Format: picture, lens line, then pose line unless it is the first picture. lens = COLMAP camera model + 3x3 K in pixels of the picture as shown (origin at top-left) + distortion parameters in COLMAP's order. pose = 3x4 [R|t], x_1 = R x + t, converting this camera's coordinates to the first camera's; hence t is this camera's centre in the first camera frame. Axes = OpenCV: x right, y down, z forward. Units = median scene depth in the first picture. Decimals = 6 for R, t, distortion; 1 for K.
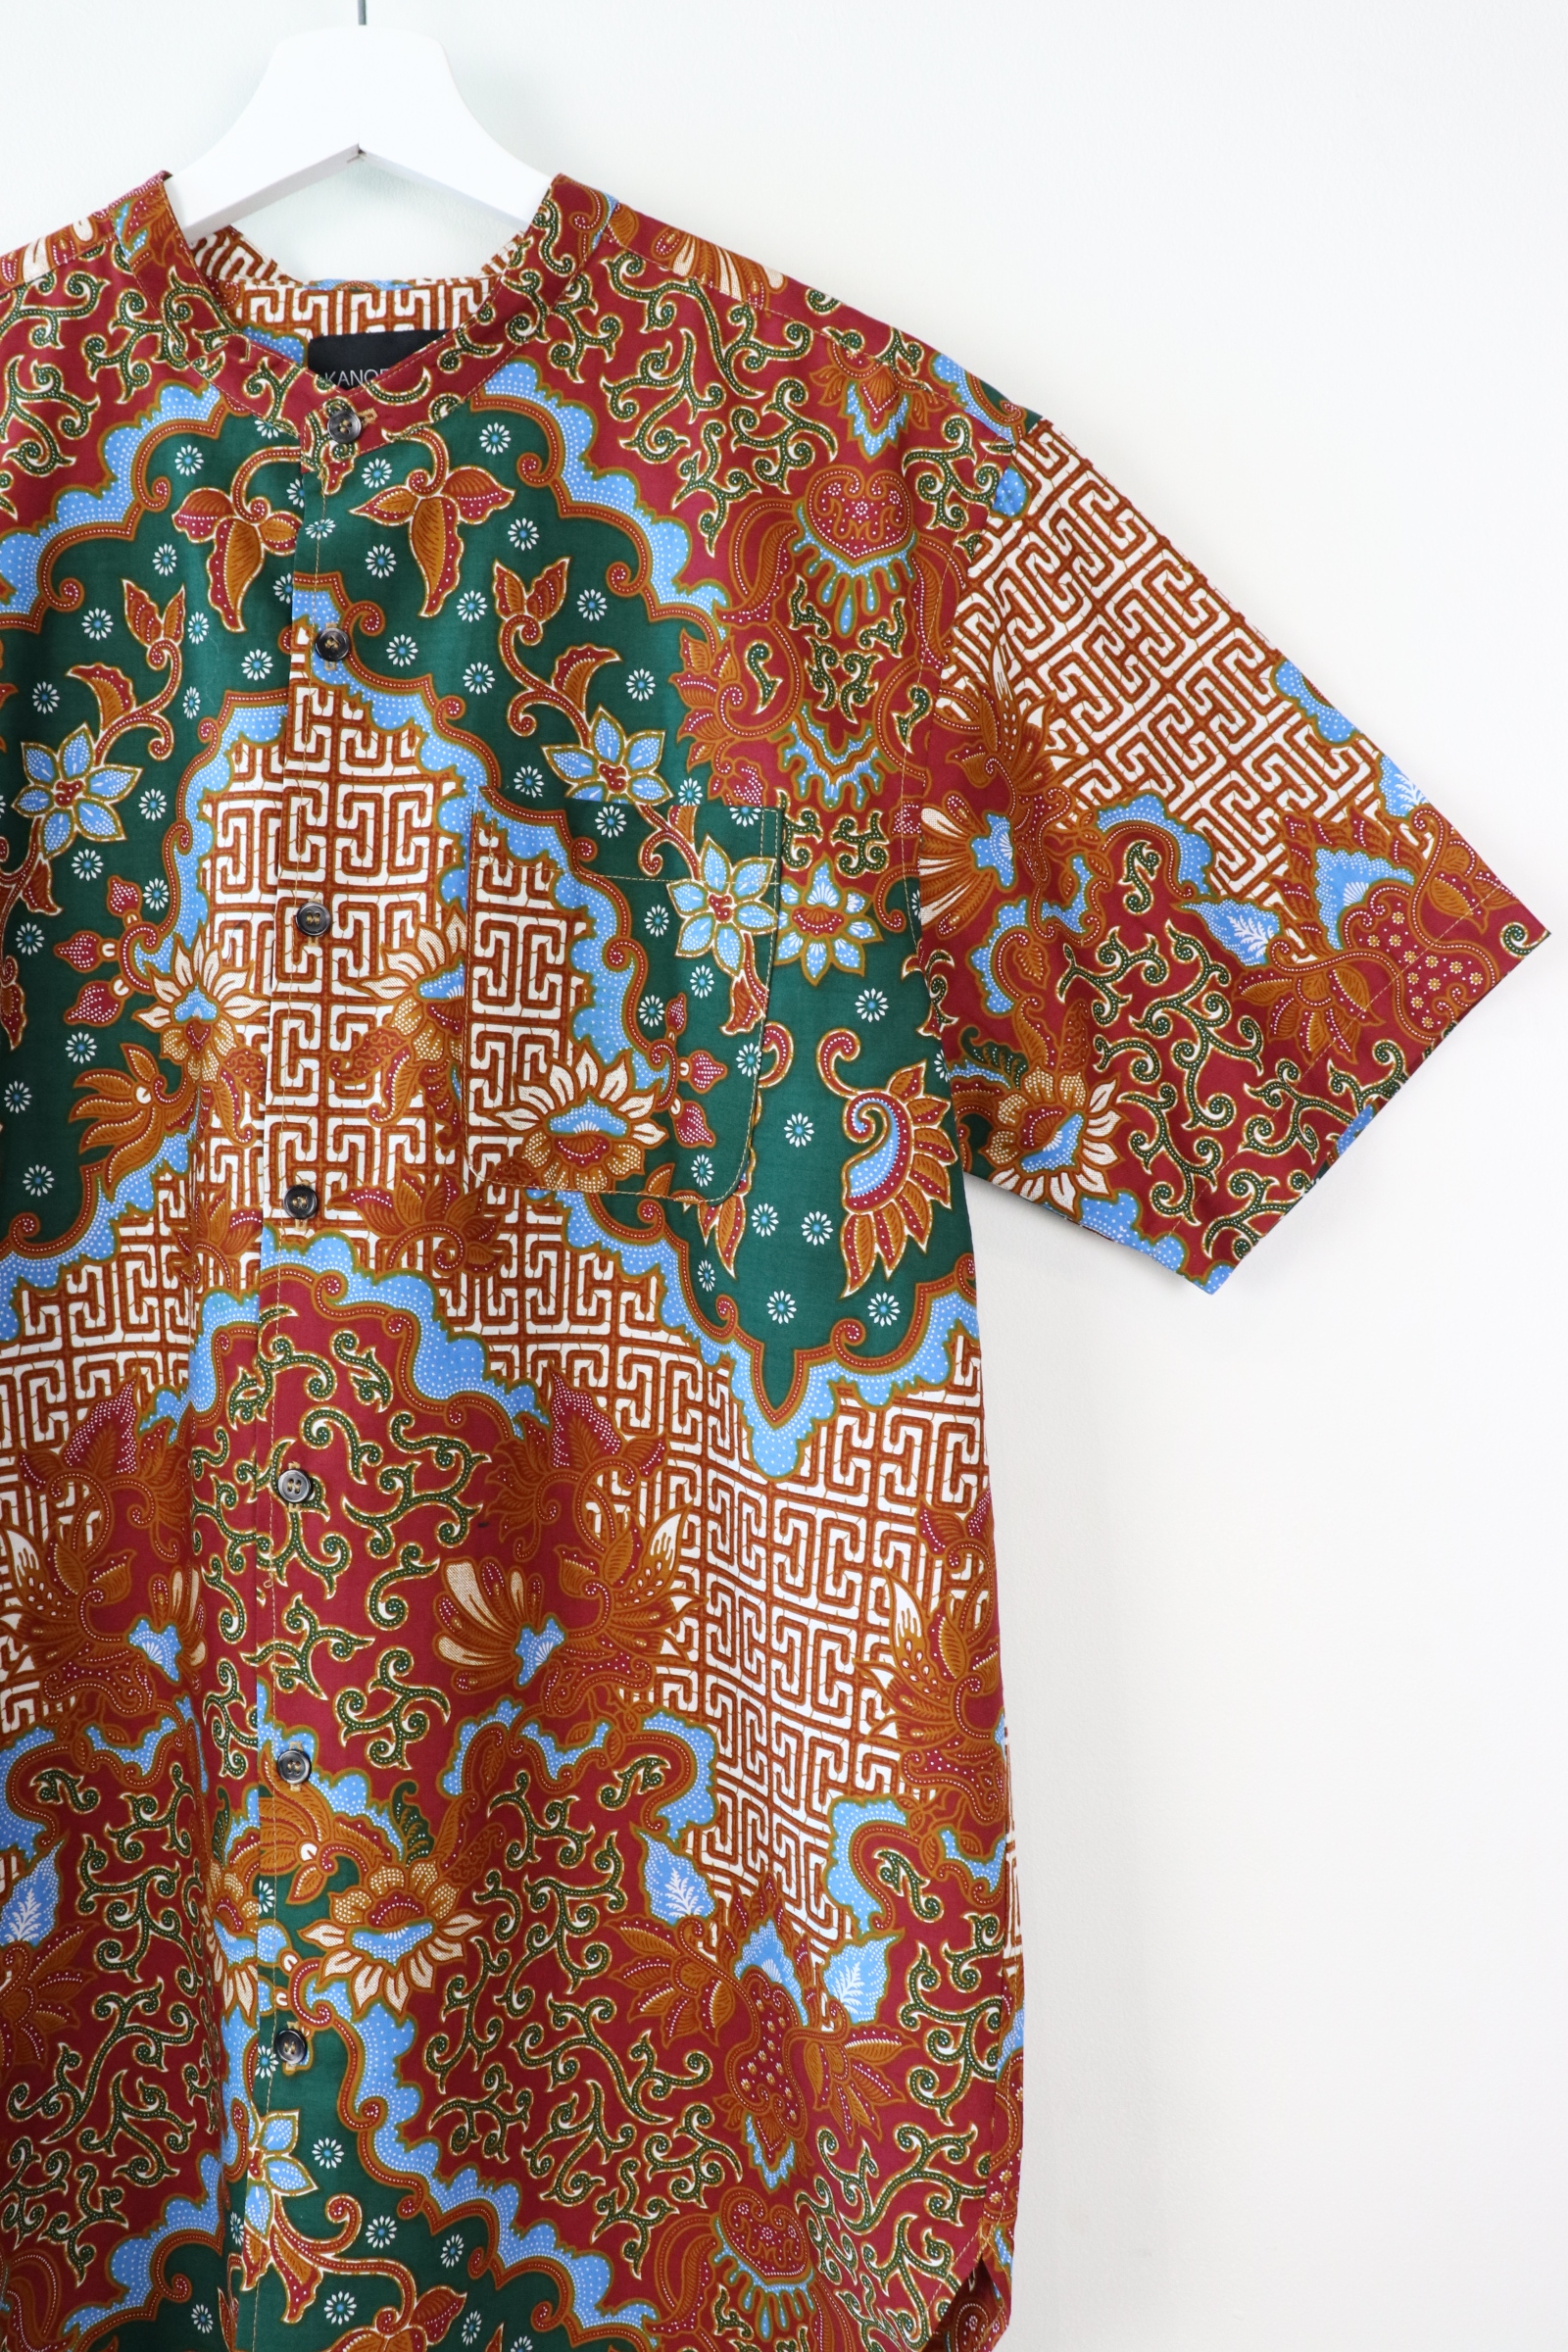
lens RADIAL K [[1951.4, 0, 784.0], [0, 1951.4, 1176.0], [0, 0, 1]] dist [-0.202520, 0.170004]
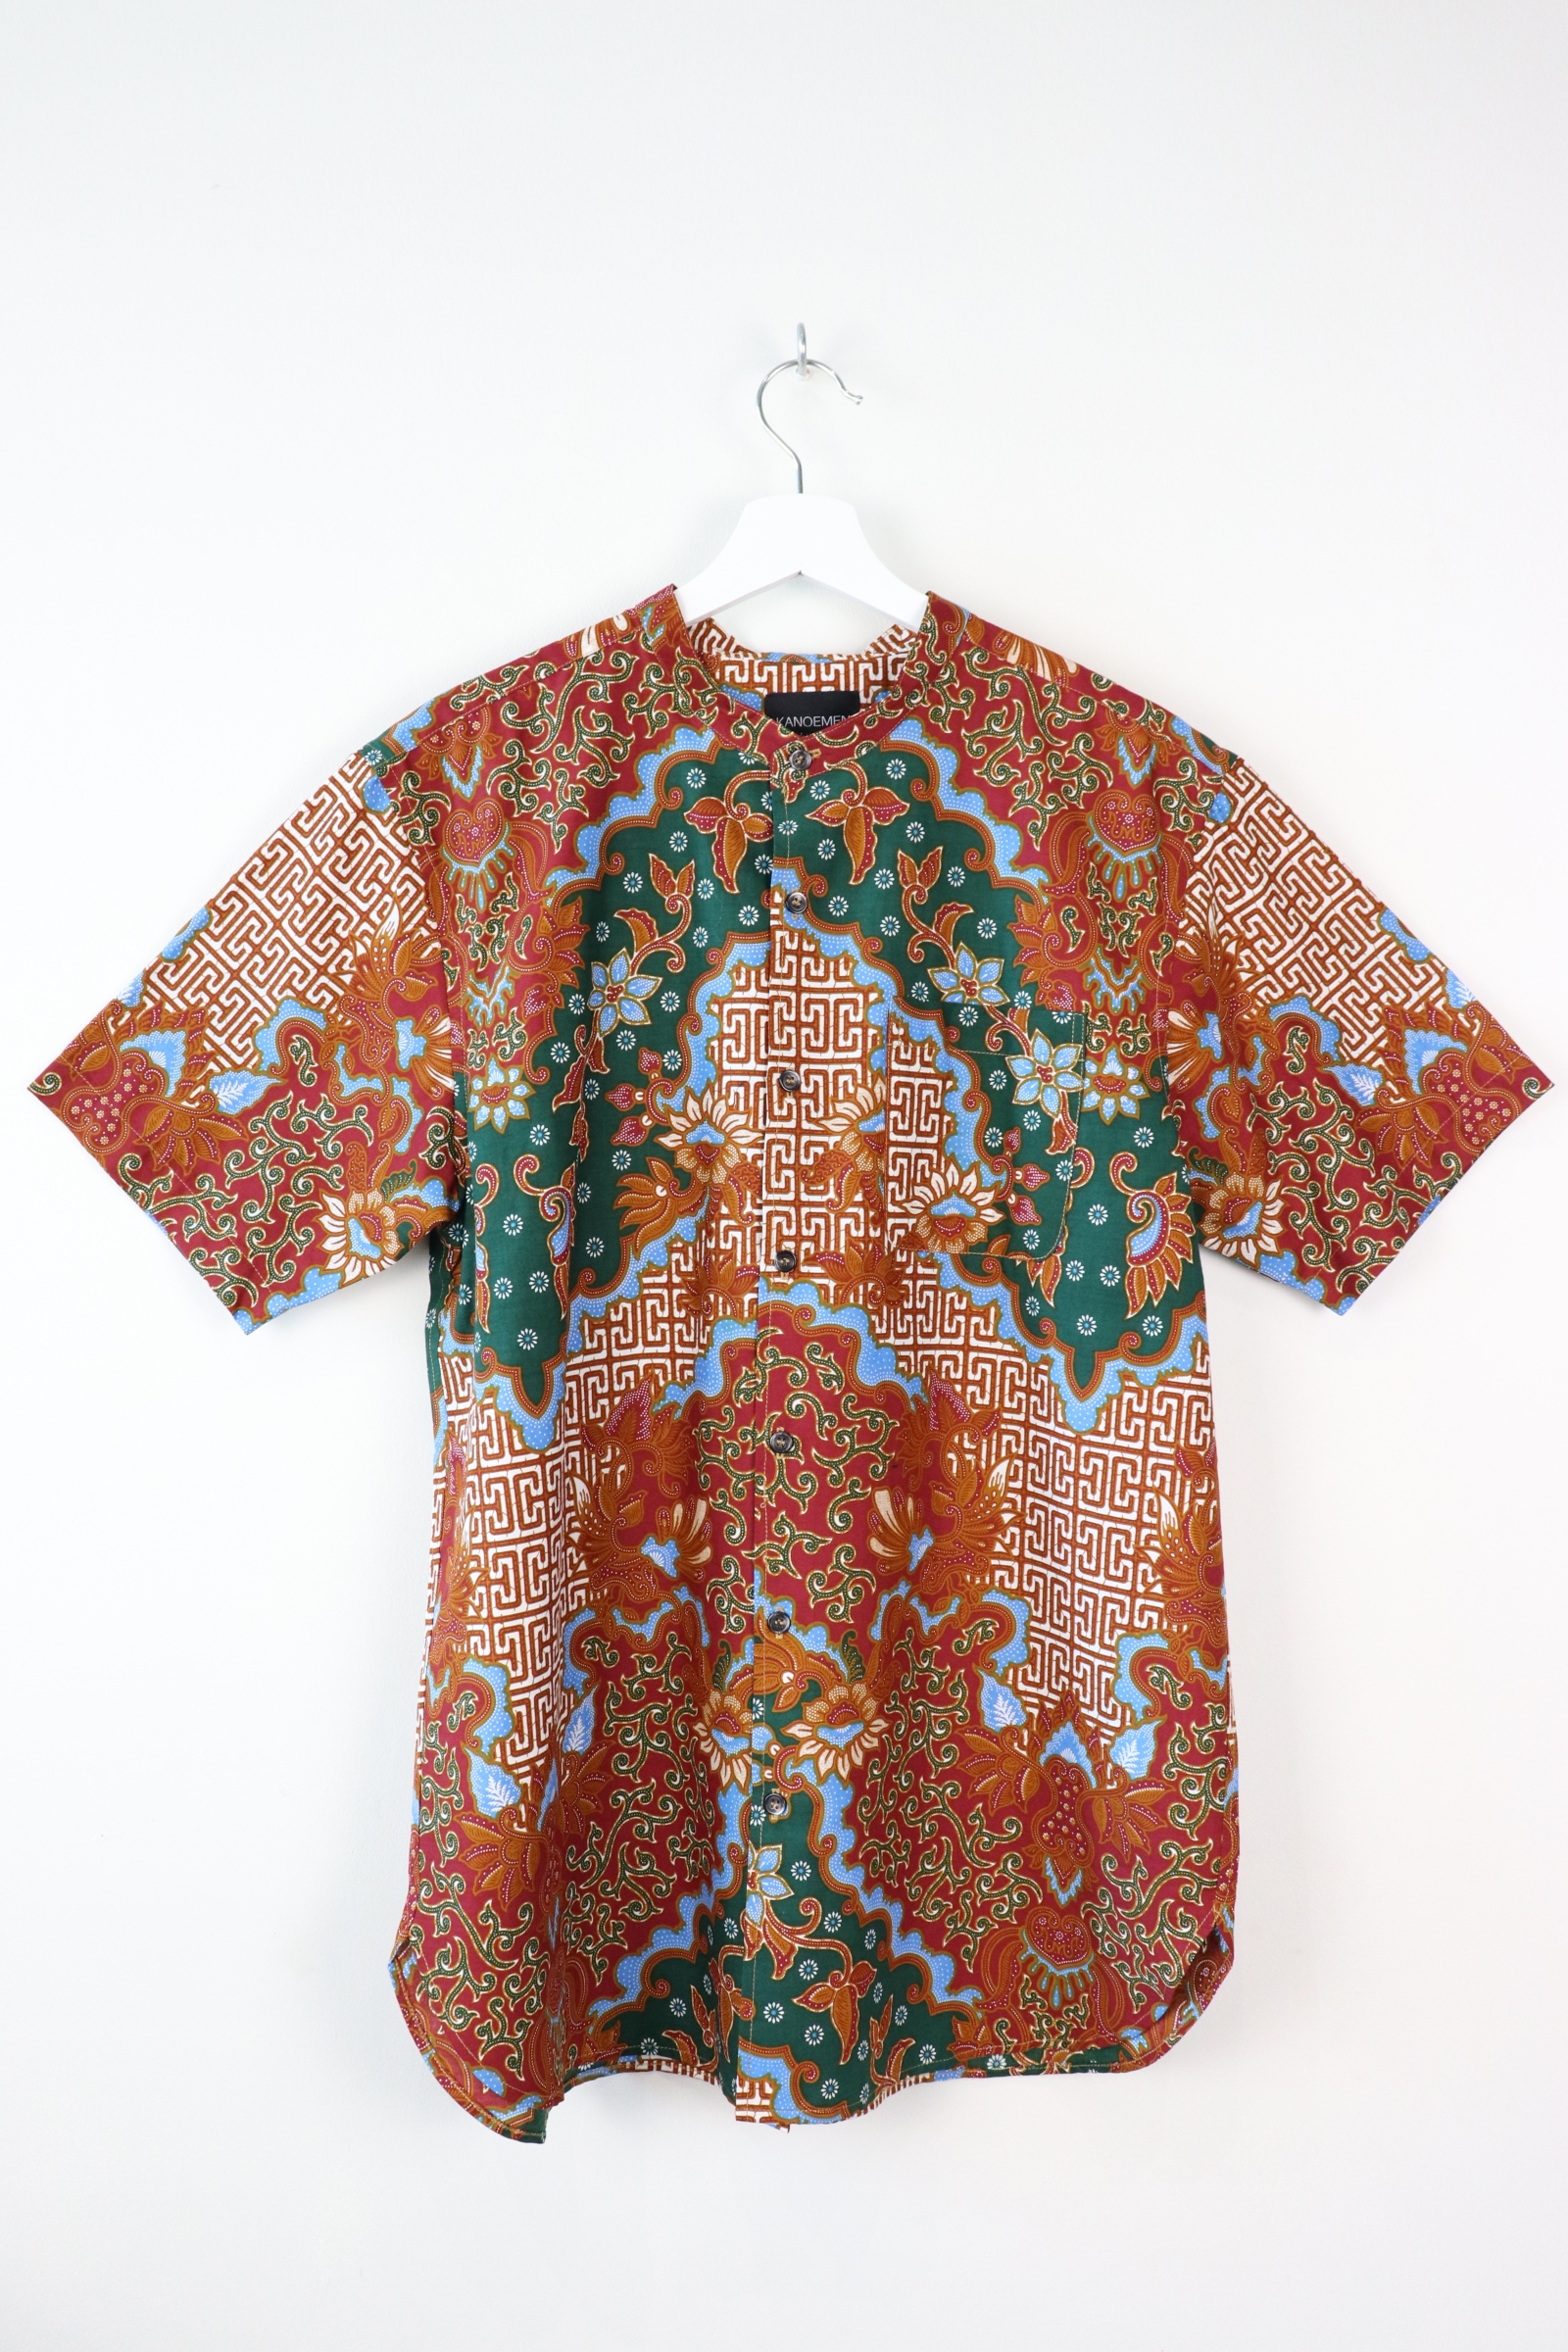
lens RADIAL K [[1951.4, 0, 784.0], [0, 1951.4, 1176.0], [0, 0, 1]] dist [-0.202520, 0.170004]
pose [[0.999737, -0.002076, 0.022860, -0.276966], [0.002483, 0.999839, -0.017787, -0.026708], [-0.022820, 0.017839, 0.999580, -0.570278]]
